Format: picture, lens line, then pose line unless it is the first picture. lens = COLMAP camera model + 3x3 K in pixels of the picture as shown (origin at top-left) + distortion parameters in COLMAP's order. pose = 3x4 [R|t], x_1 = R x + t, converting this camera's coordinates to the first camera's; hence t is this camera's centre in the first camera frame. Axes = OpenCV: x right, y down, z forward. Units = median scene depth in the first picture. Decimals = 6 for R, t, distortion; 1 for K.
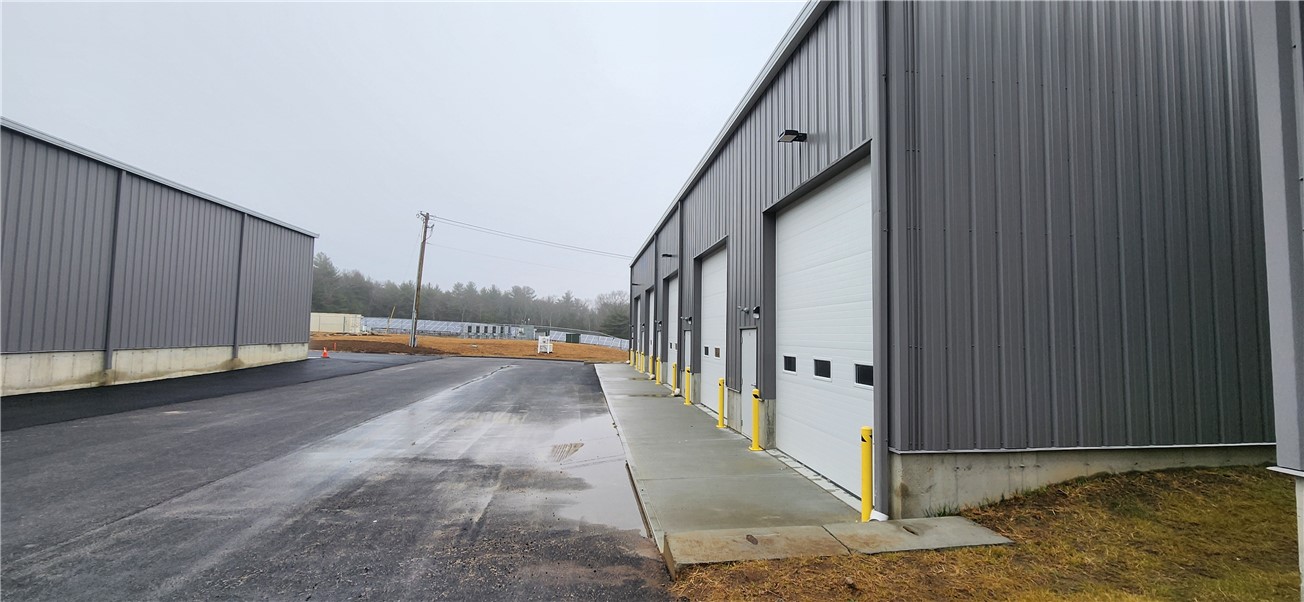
lens RADIAL K [[534.7, 0, 664.5], [0, 534.7, 300.1], [0, 0, 1]] dist [-0.001235, -0.000183]
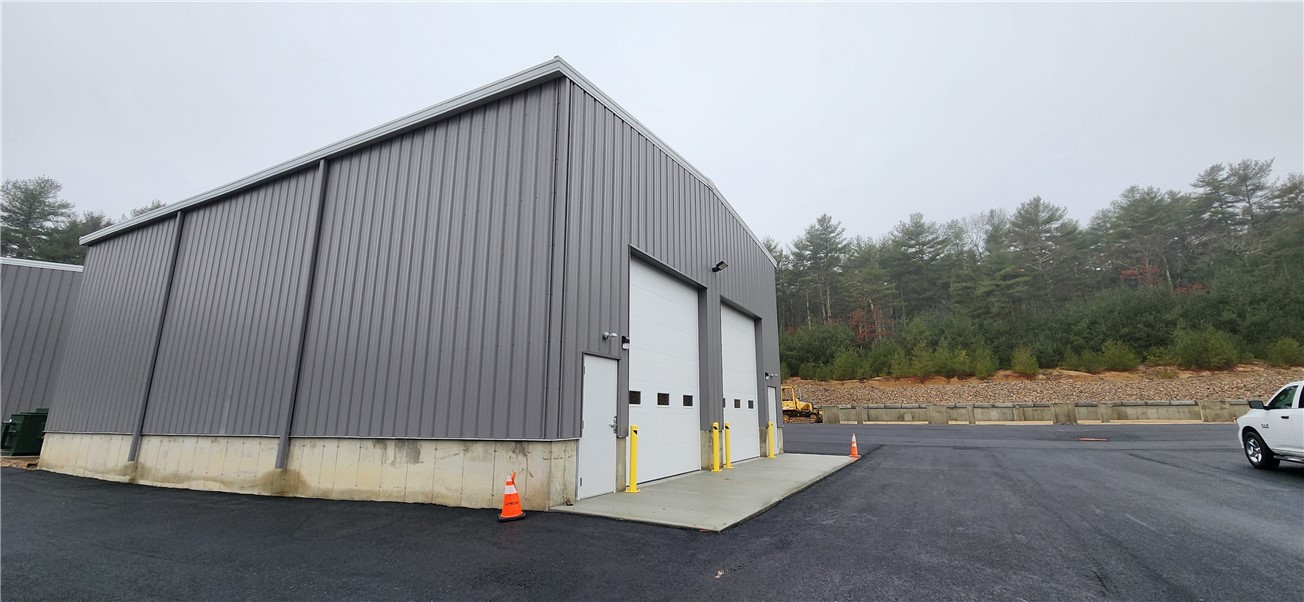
lens RADIAL K [[534.7, 0, 664.5], [0, 534.7, 300.1], [0, 0, 1]] dist [-0.001235, -0.000183]
pose [[-0.574403, -0.187574, -0.796792, -0.633175], [0.047505, 0.964113, -0.261209, 0.108988], [0.817193, -0.187891, -0.544878, 1.566216]]
